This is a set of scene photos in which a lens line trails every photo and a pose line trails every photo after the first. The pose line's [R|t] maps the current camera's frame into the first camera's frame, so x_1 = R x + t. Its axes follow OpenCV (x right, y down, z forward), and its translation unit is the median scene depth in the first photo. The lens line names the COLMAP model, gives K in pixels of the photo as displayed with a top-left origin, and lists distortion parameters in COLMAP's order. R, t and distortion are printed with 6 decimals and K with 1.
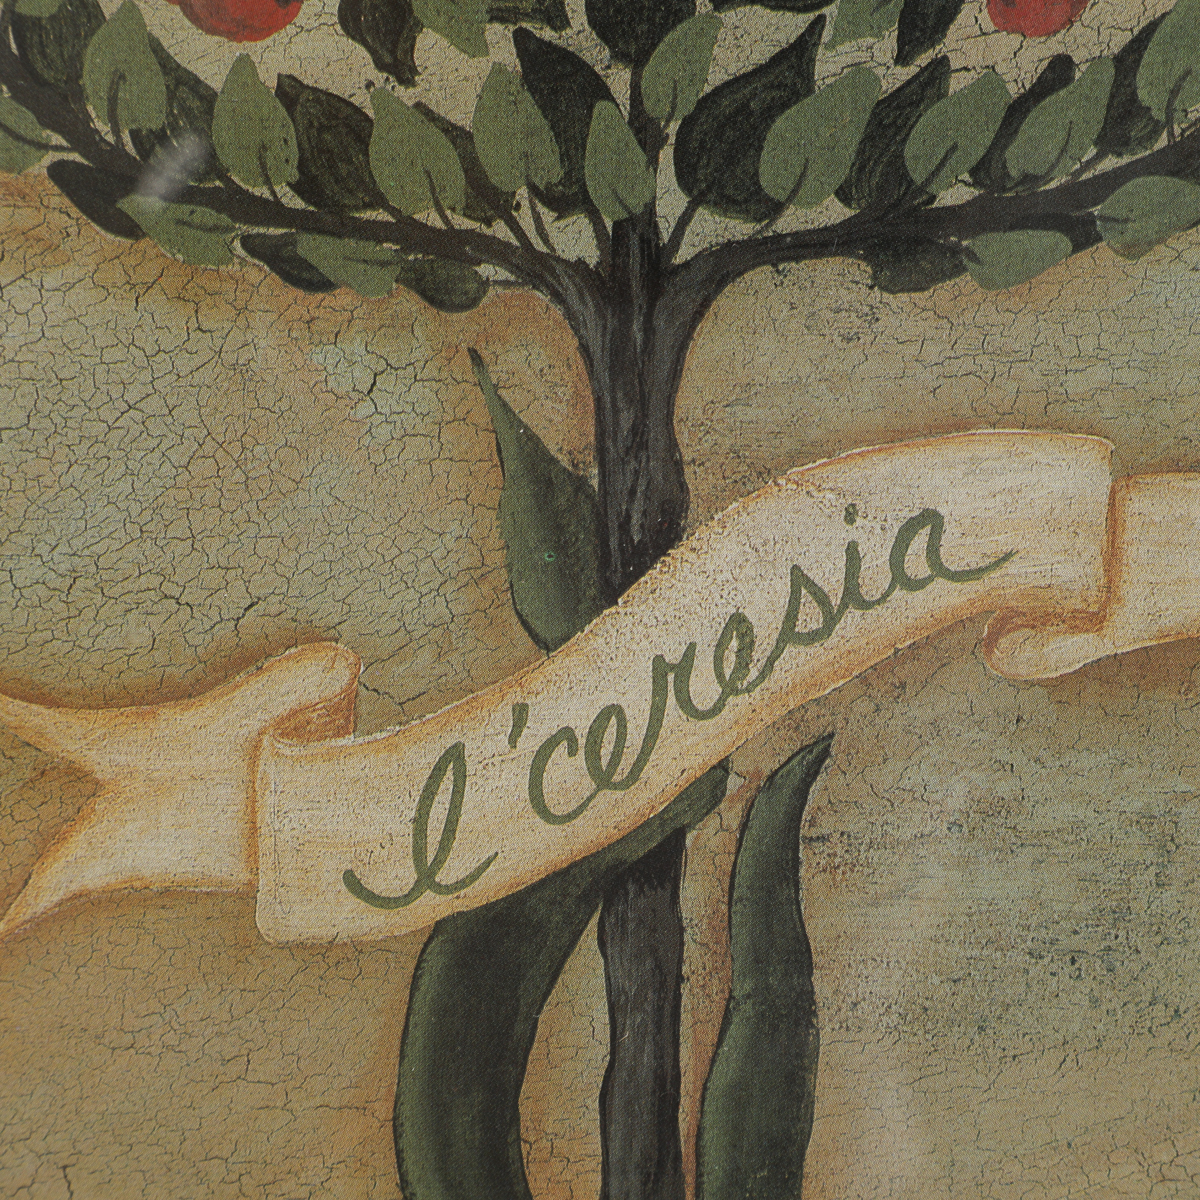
lens RADIAL K [[4226.5, 0, 594.2], [0, 4226.5, 592.0], [0, 0, 1]] dist [0.143409, 0.000000]
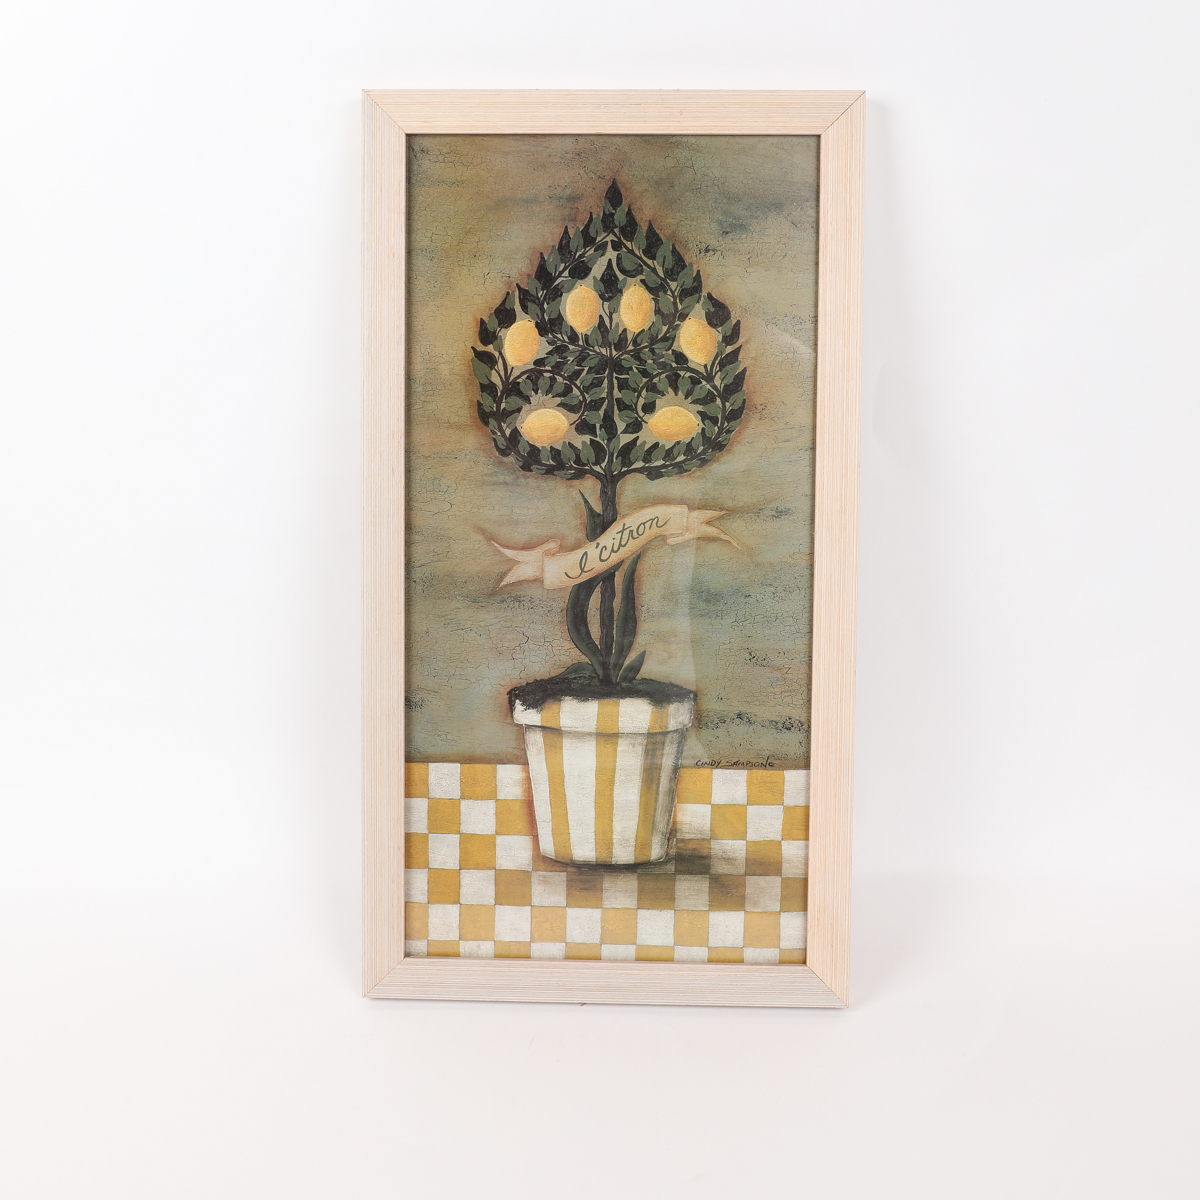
lens RADIAL K [[1253.4, 0, 582.3], [0, 1253.4, 543.4], [0, 0, 1]] dist [0.027538, 0.000000]
pose [[0.999915, 0.000640, 0.013058, -0.049832], [-0.000739, 0.999971, 0.007600, 0.006471], [-0.013052, -0.007609, 0.999886, -0.779161]]
